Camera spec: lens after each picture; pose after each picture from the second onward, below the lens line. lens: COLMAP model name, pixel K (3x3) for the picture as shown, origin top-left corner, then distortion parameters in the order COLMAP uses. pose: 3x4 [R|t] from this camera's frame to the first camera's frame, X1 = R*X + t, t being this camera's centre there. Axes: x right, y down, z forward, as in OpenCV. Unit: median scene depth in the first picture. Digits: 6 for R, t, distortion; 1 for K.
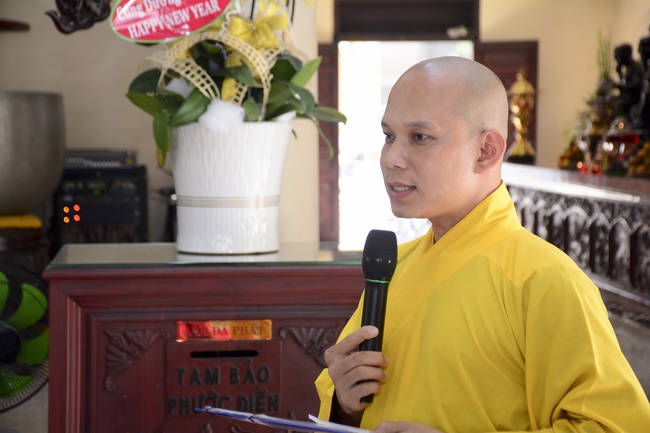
lens RADIAL K [[1733.2, 0, 325.0], [0, 1733.2, 216.5], [0, 0, 1]] dist [0.419908, 0.035621]
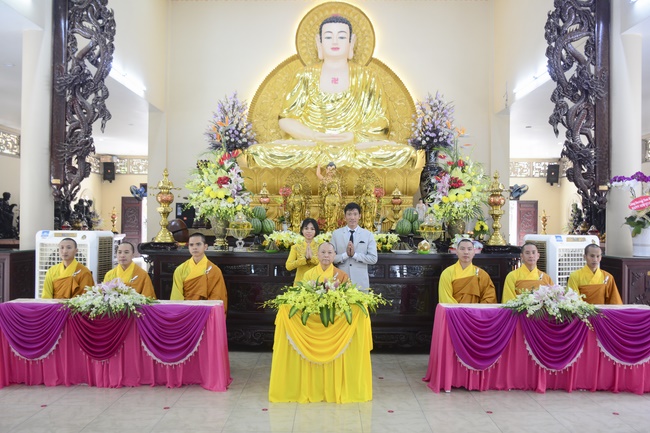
lens RADIAL K [[581.6, 0, 325.0], [0, 581.6, 216.5], [0, 0, 1]] dist [-0.117784, 0.157109]
pose [[0.993344, 0.011653, -0.114596, -0.738415], [-0.018991, 0.997823, -0.063151, 0.026599], [0.113611, 0.064907, 0.991403, -0.586332]]
